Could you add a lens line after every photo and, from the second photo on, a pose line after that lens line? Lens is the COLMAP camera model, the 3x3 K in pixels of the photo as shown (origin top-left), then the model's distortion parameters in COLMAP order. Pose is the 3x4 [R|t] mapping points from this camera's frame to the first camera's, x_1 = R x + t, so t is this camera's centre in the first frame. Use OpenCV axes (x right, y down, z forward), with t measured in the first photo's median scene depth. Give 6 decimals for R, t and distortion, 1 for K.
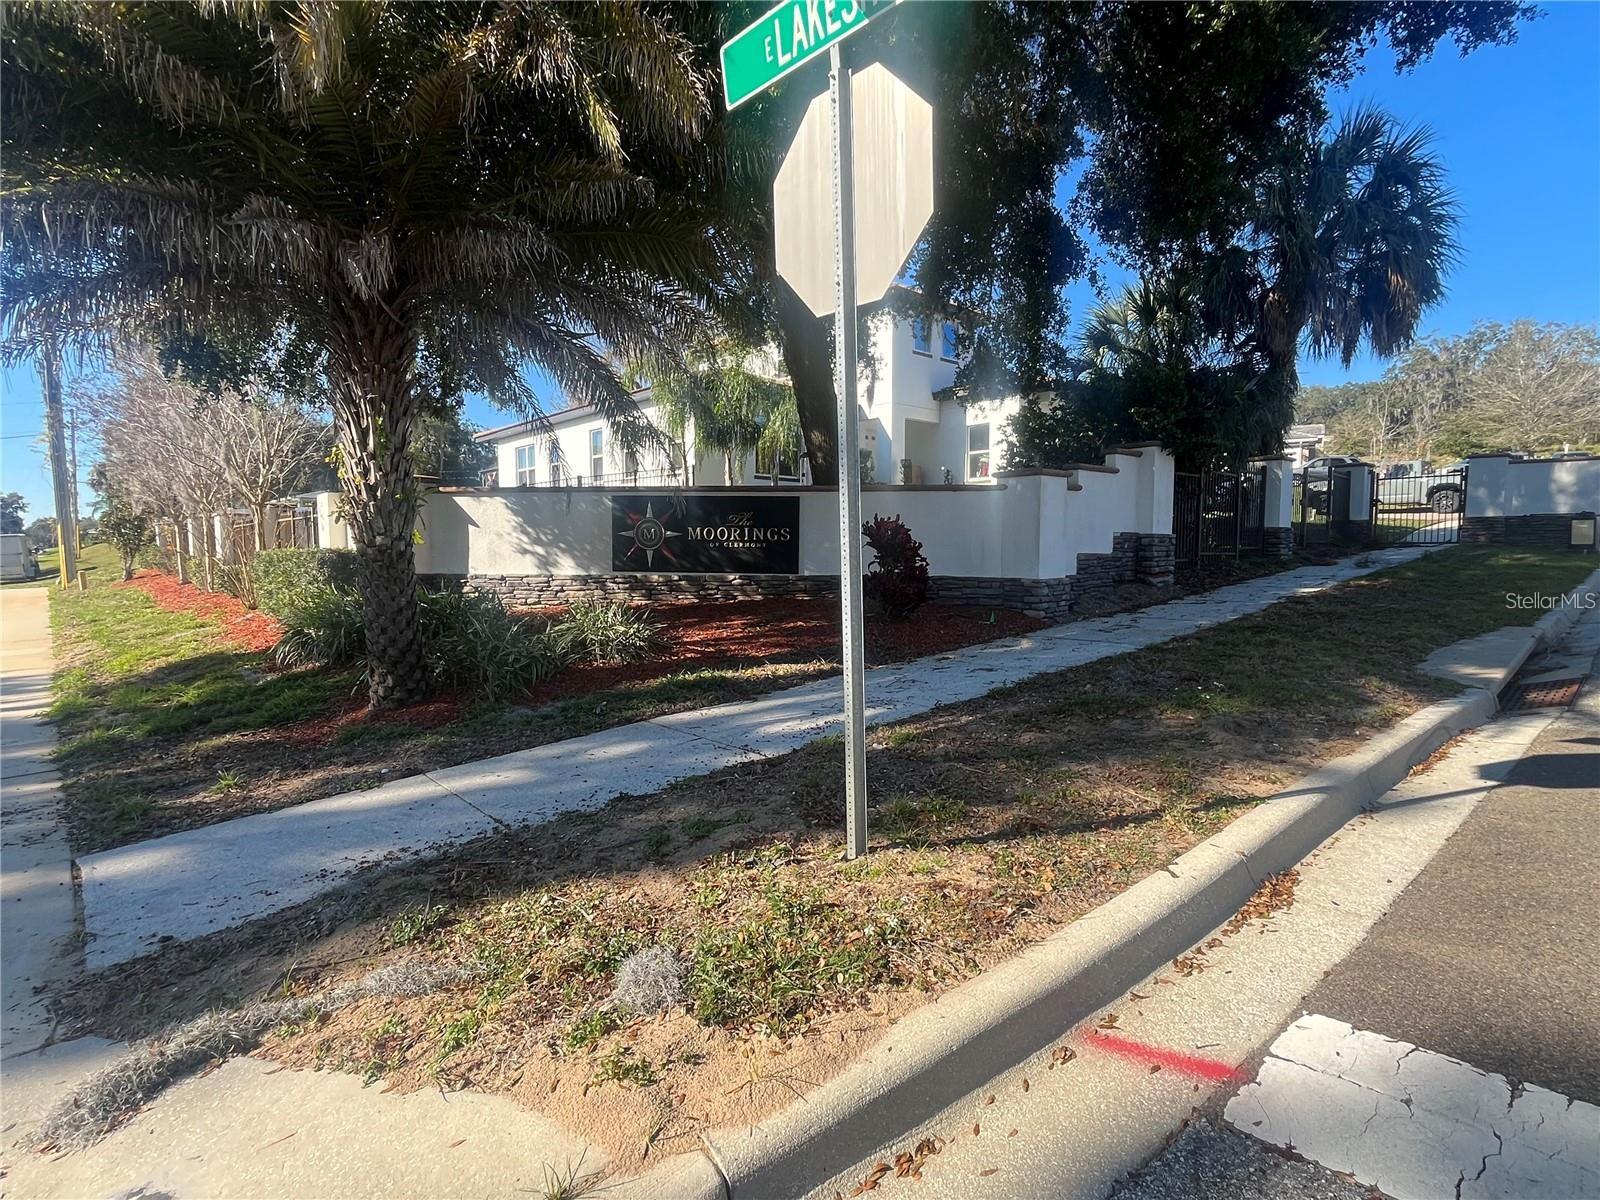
lens RADIAL K [[792.8, 0, 798.8], [0, 792.8, 599.7], [0, 0, 1]] dist [-0.001829, -0.000276]
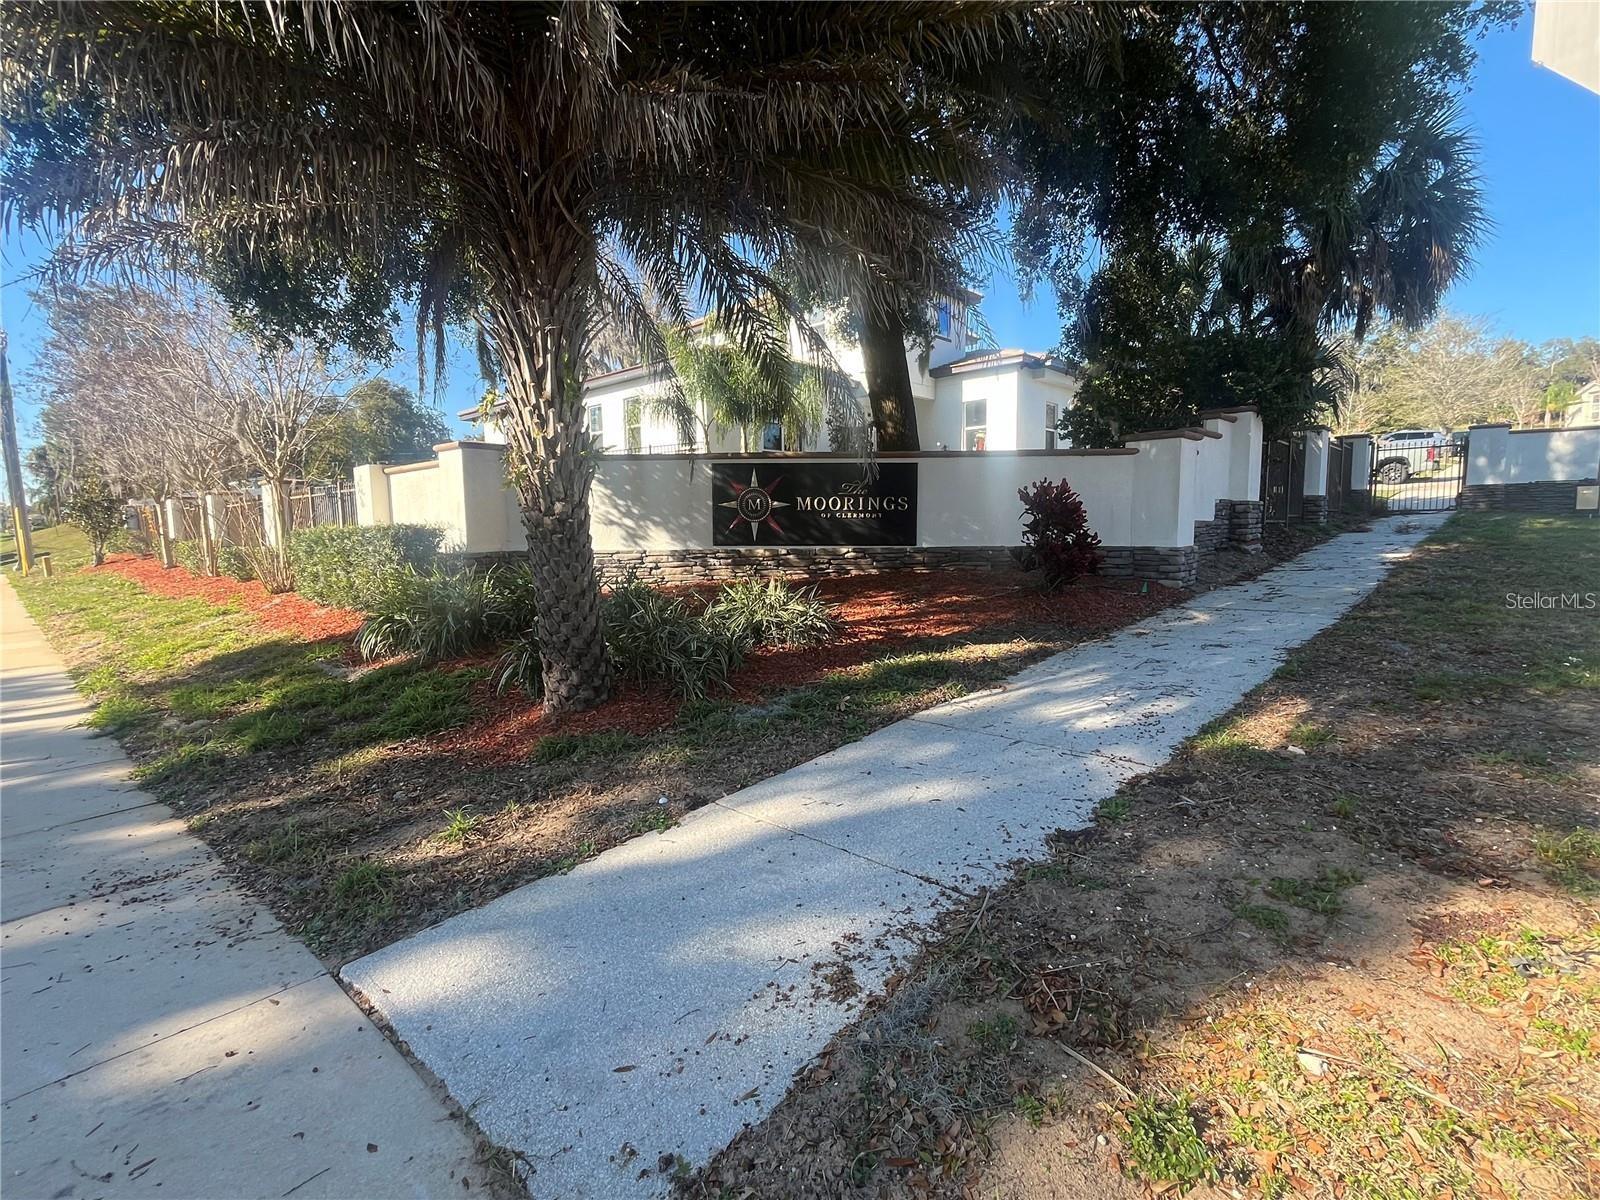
lens RADIAL K [[743.1, 0, 800.8], [0, 743.1, 600.1], [0, 0, 1]] dist [-0.001186, -0.000469]
pose [[0.996980, -0.019120, 0.075274, -0.203442], [0.016505, 0.999244, 0.035205, -0.001246], [-0.075890, -0.033856, 0.996541, 0.126986]]
